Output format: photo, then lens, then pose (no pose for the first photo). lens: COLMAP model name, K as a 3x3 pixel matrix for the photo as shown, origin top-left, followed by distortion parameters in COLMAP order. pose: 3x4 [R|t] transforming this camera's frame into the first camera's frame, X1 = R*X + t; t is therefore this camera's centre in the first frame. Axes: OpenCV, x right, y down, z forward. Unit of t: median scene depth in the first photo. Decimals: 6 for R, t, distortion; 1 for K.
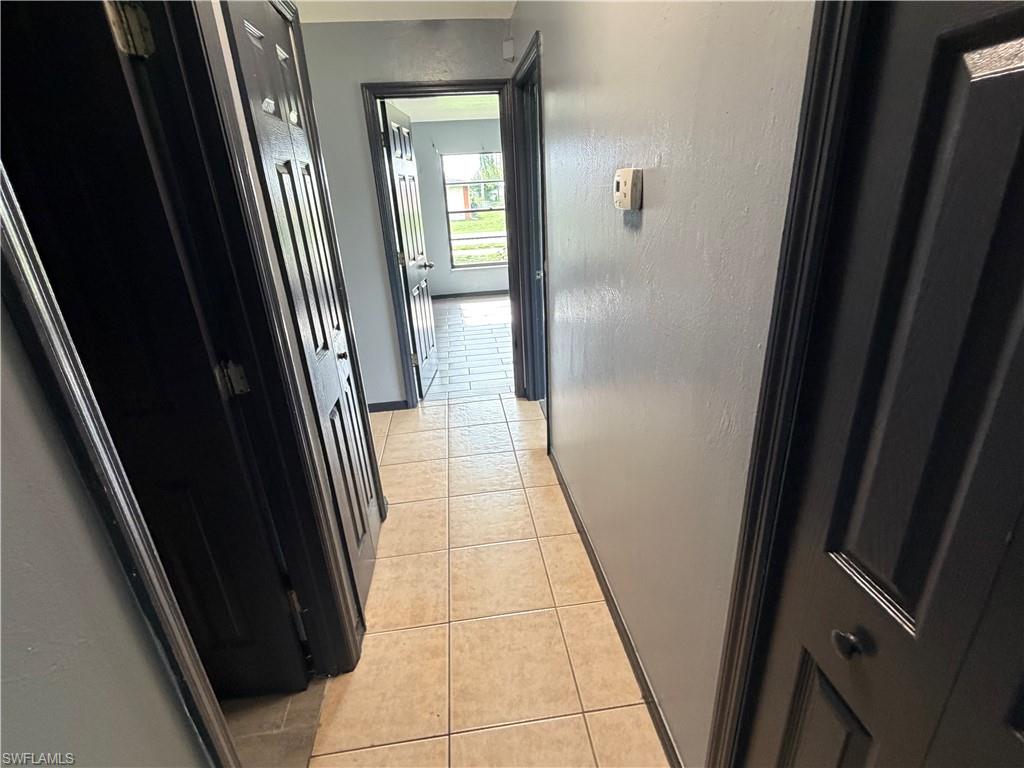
lens RADIAL K [[488.5, 0, 512.8], [0, 488.5, 383.8], [0, 0, 1]] dist [0.002355, -0.002148]
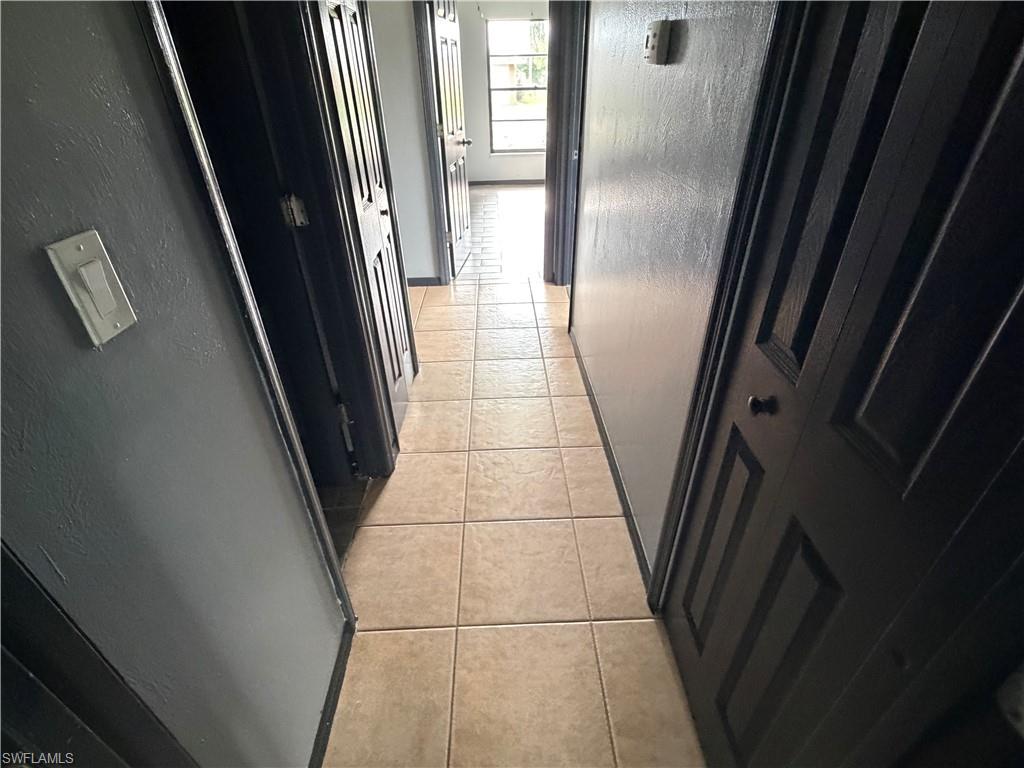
lens RADIAL K [[488.5, 0, 511.1], [0, 488.5, 384.3], [0, 0, 1]] dist [0.002355, -0.002148]
pose [[0.995238, 0.078269, -0.058102, 0.020290], [-0.065805, 0.979206, 0.191897, 0.065134], [0.071913, -0.187160, 0.979694, -0.088616]]
